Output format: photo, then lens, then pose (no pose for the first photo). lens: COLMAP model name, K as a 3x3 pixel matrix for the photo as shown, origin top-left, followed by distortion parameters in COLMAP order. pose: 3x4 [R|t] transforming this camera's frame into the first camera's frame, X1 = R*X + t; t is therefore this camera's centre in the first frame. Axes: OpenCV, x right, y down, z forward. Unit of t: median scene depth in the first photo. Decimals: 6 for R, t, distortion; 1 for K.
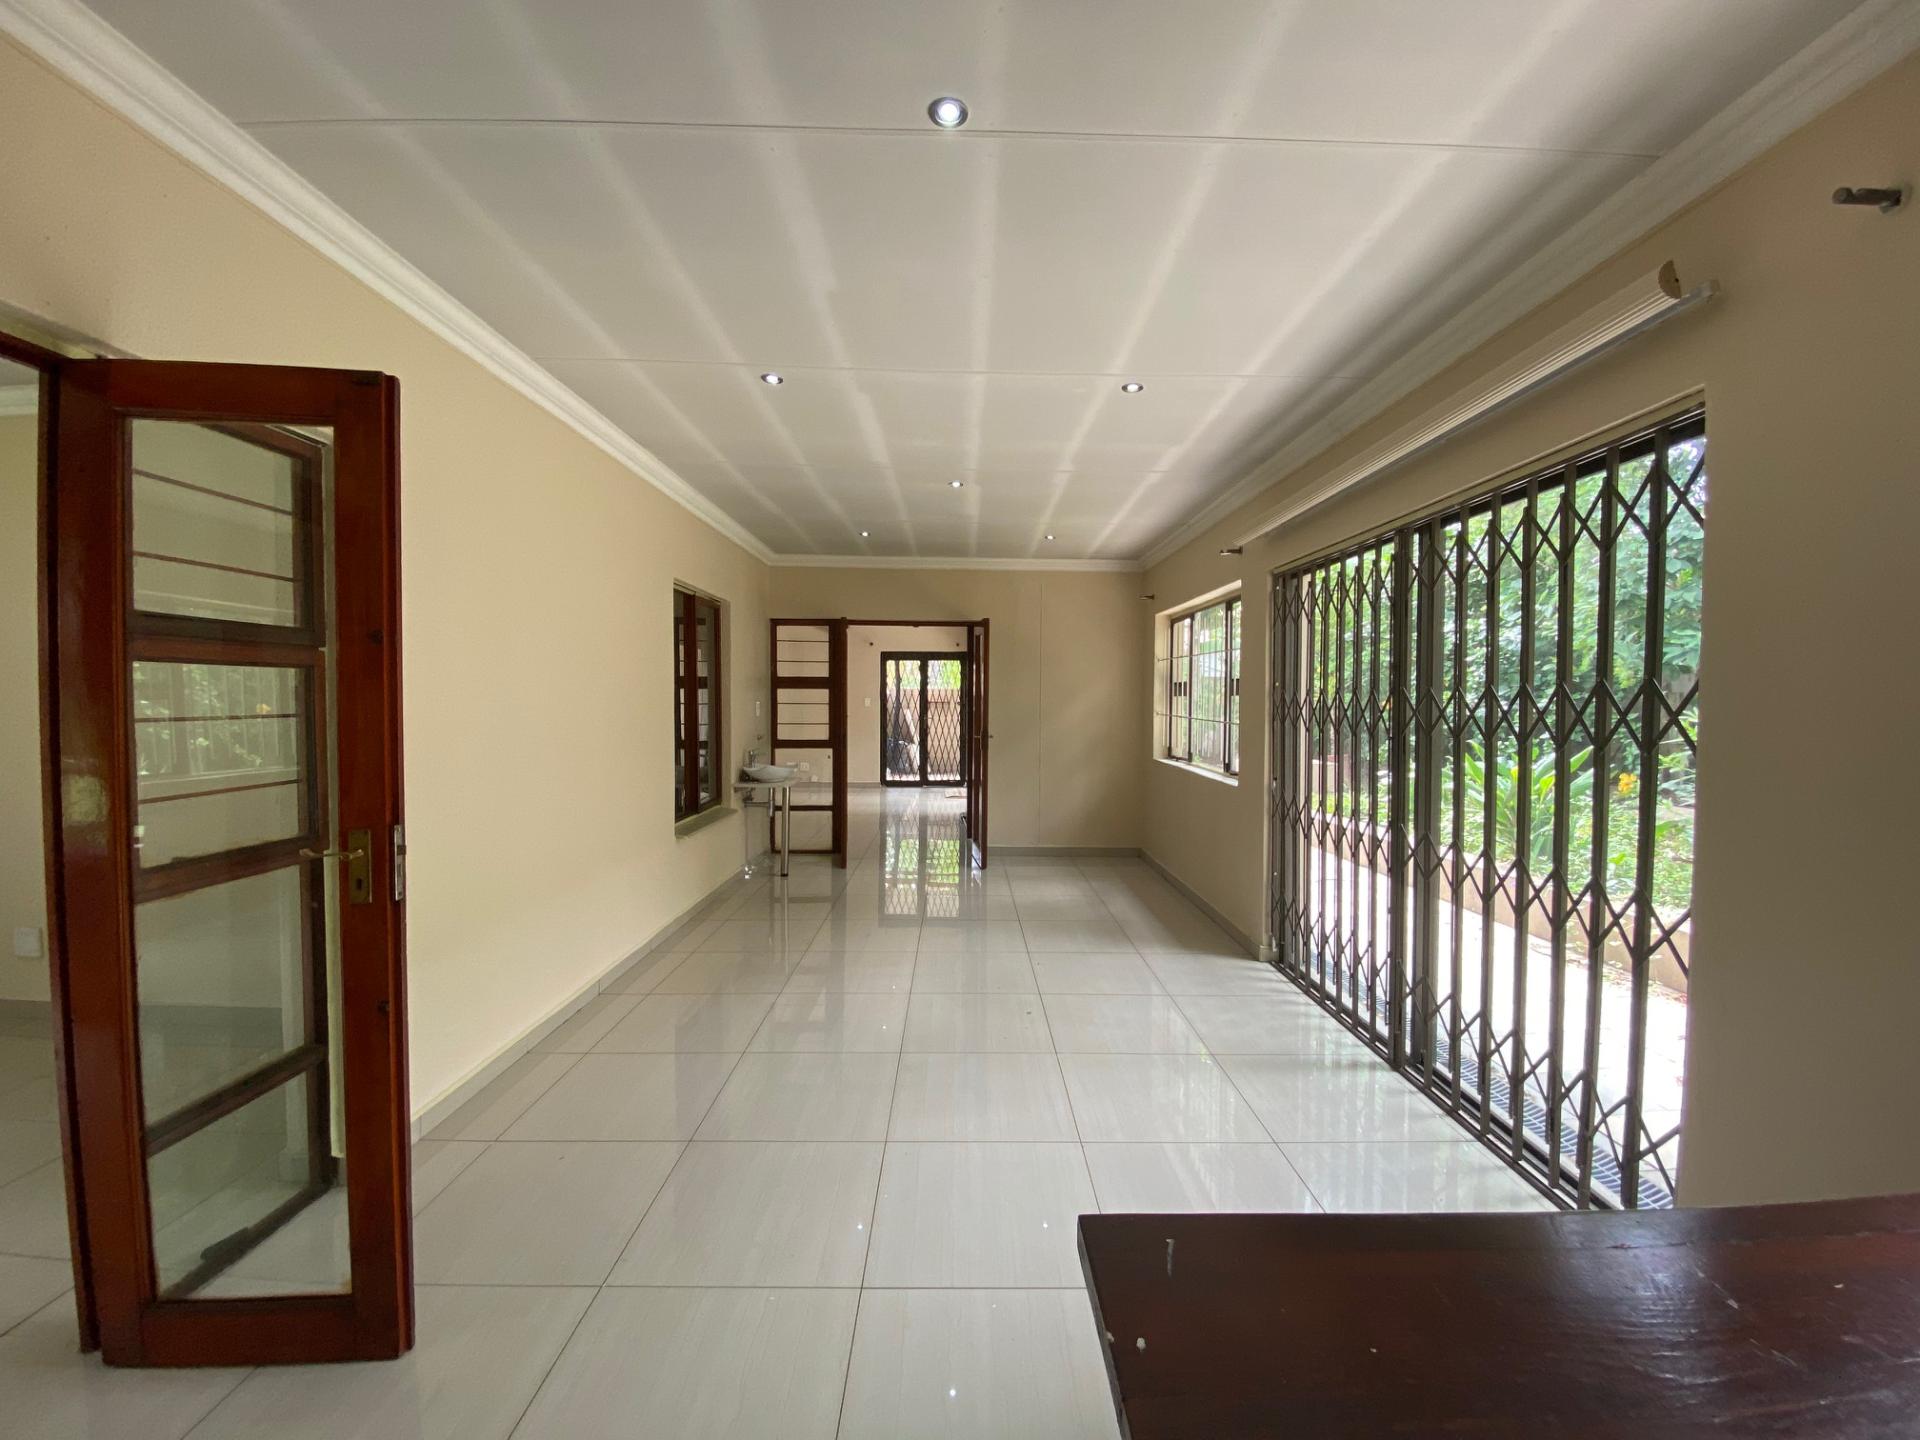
lens RADIAL K [[785.6, 0, 962.5], [0, 785.6, 720.9], [0, 0, 1]] dist [0.038479, -0.020853]
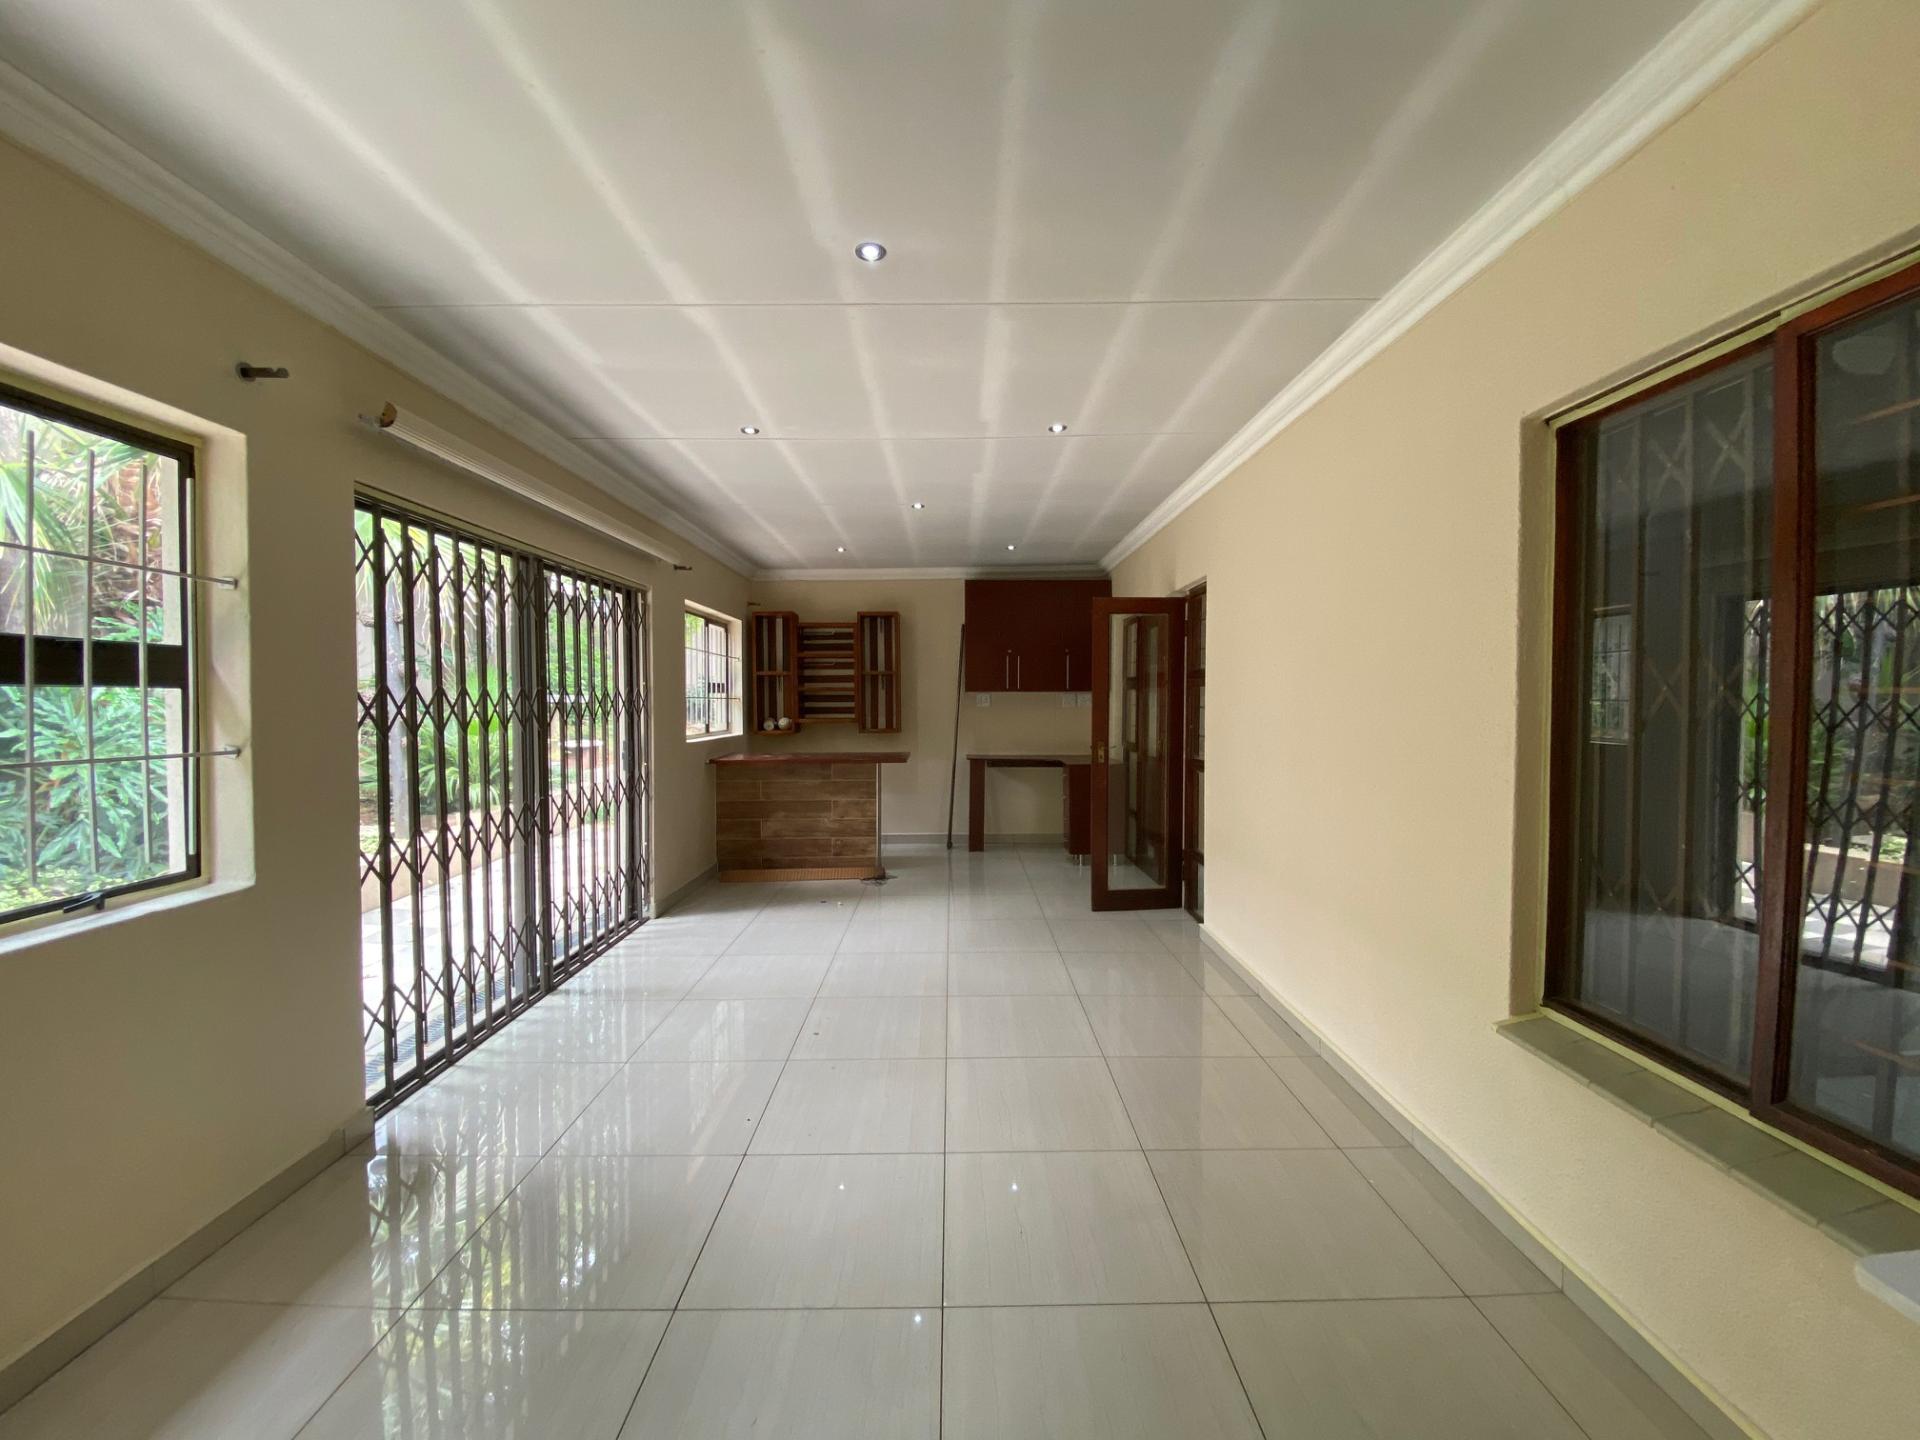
lens RADIAL K [[785.6, 0, 962.5], [0, 785.6, 720.9], [0, 0, 1]] dist [0.038479, -0.020853]
pose [[-0.999954, -0.005631, -0.007740, -0.078853], [-0.006028, 0.998617, 0.052234, -0.049936], [0.007435, 0.052278, -0.998605, 1.887522]]
